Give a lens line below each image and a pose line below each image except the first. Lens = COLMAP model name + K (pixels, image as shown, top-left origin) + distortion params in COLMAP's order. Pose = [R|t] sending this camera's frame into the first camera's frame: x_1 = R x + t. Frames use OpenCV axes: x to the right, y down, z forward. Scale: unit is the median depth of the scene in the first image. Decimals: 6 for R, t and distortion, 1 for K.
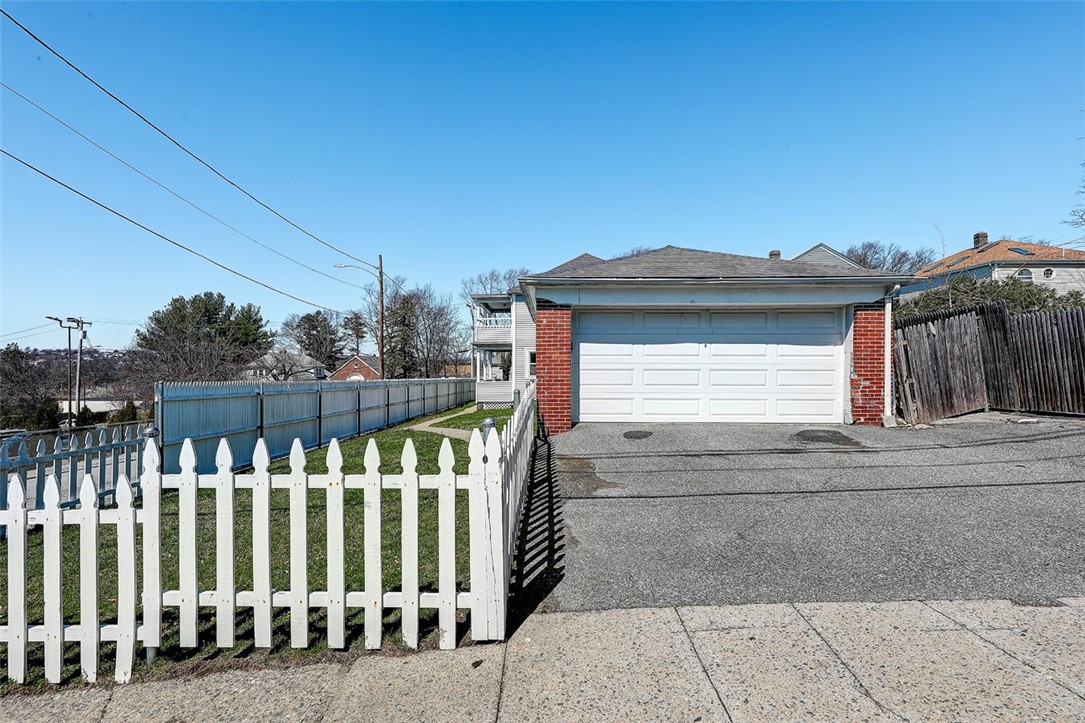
lens RADIAL K [[500.6, 0, 542.5], [0, 500.6, 361.5], [0, 0, 1]] dist [-0.000514, -0.000017]
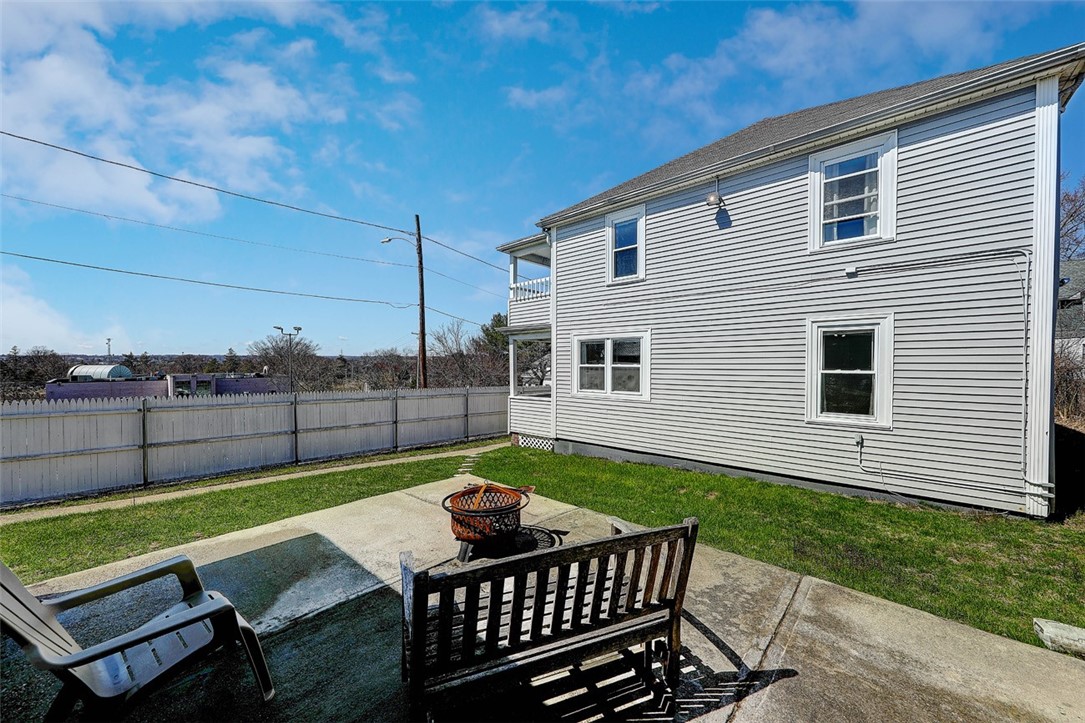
lens RADIAL K [[388.5, 0, 544.8], [0, 388.5, 371.4], [0, 0, 1]] dist [-0.000524, -0.000030]
pose [[0.760309, 0.019190, -0.649278, 0.188918], [-0.002148, 0.999632, 0.027029, -0.000087], [0.649558, -0.019156, 0.760071, 0.685345]]
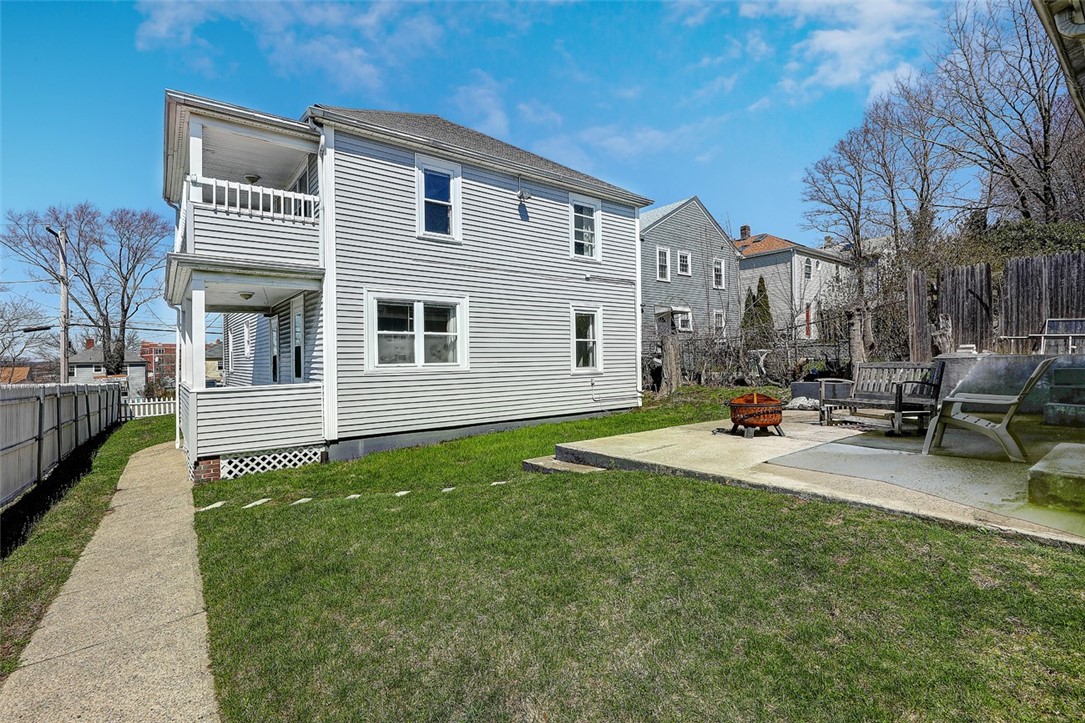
lens RADIAL K [[500.6, 0, 542.5], [0, 500.6, 361.5], [0, 0, 1]] dist [-0.000514, -0.000017]
pose [[0.782206, -0.008749, 0.622959, -0.152149], [0.006213, 0.999961, 0.006243, 0.023212], [-0.622989, -0.001013, 0.782230, 0.636245]]
